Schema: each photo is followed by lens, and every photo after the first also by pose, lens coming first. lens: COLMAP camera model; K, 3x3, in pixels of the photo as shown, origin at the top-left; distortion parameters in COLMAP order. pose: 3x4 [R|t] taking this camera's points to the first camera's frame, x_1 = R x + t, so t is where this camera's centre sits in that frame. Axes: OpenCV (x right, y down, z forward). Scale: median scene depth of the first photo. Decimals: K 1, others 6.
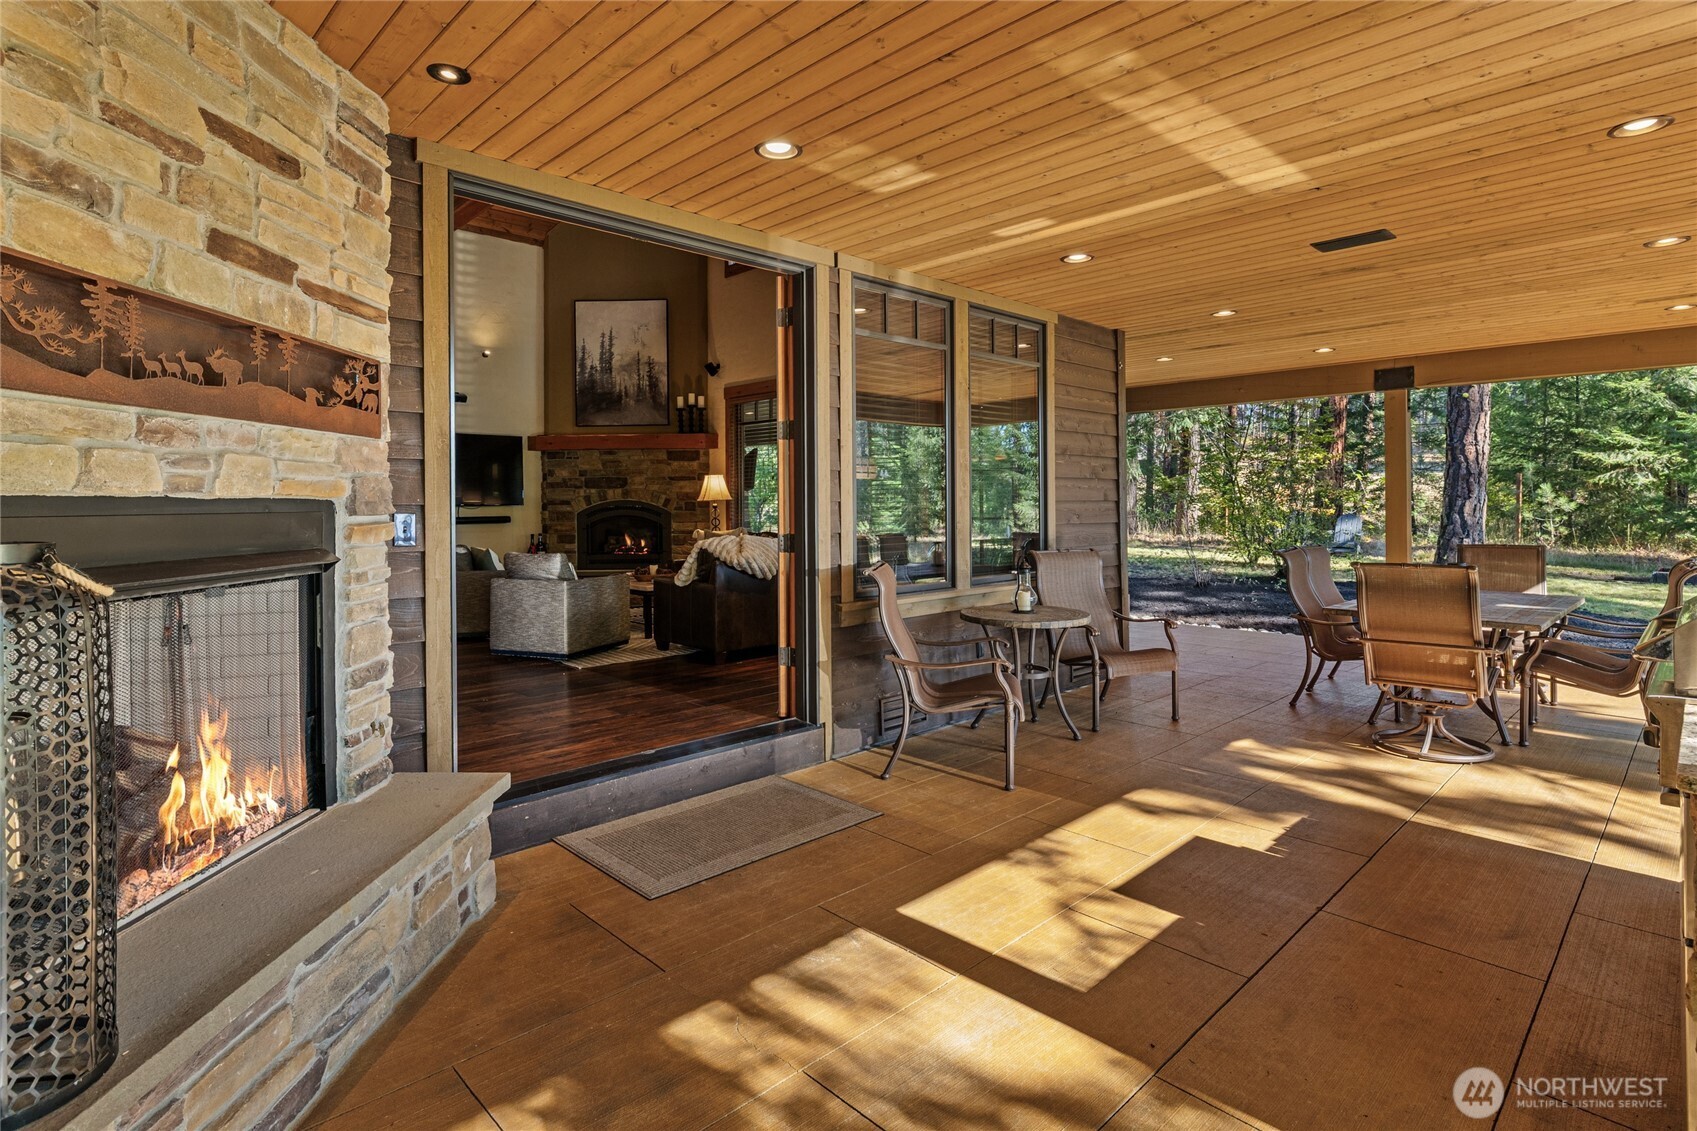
lens RADIAL K [[856.8, 0, 824.3], [0, 856.8, 502.9], [0, 0, 1]] dist [-0.028030, 0.000101]
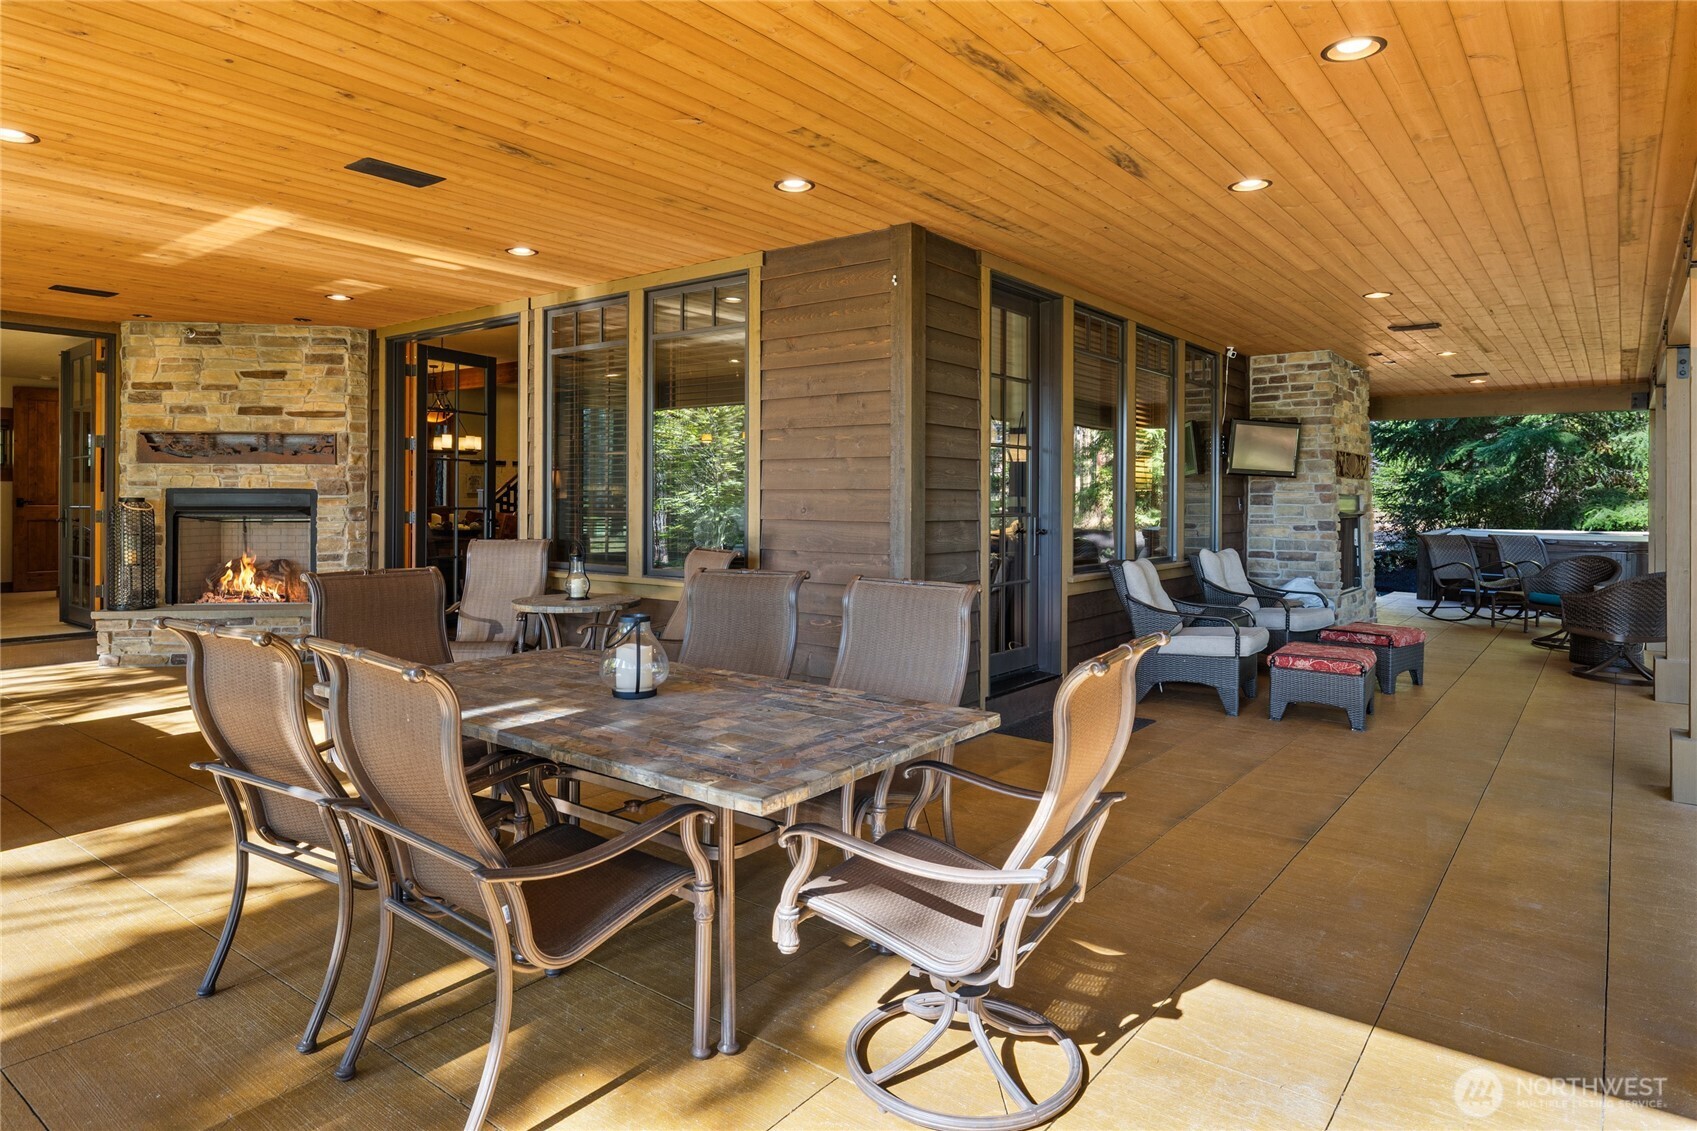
lens RADIAL K [[1005.6, 0, 843.2], [0, 1005.6, 499.5], [0, 0, 1]] dist [-0.004672, -0.001514]
pose [[0.153643, 0.007416, -0.988099, 2.475688], [-0.005343, 0.999963, 0.006674, -0.001836], [0.988112, 0.004254, 0.153677, 1.923868]]
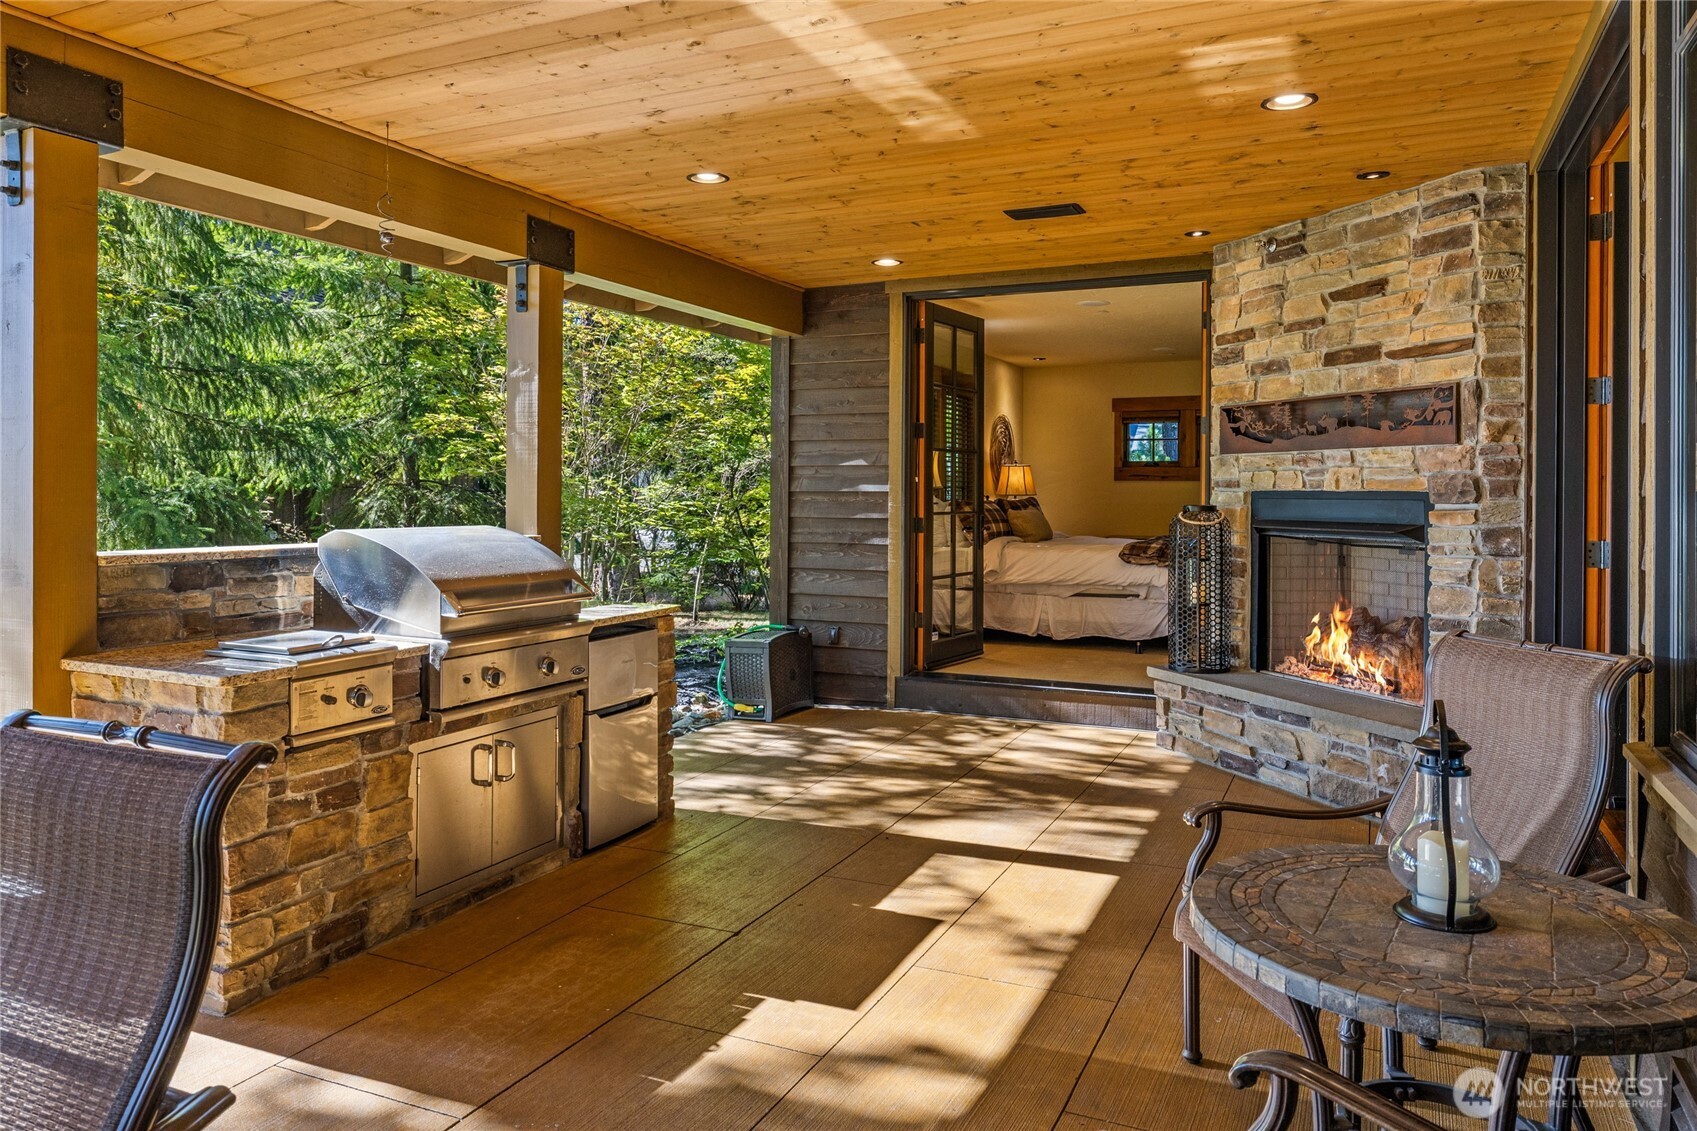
lens RADIAL K [[1149.7, 0, 839.6], [0, 1149.7, 490.4], [0, 0, 1]] dist [0.007036, 0.002113]
pose [[-0.928216, 0.004924, -0.372009, 0.919459], [0.003797, 0.999986, 0.003761, -0.016215], [0.372023, 0.002079, -0.928221, 2.149483]]
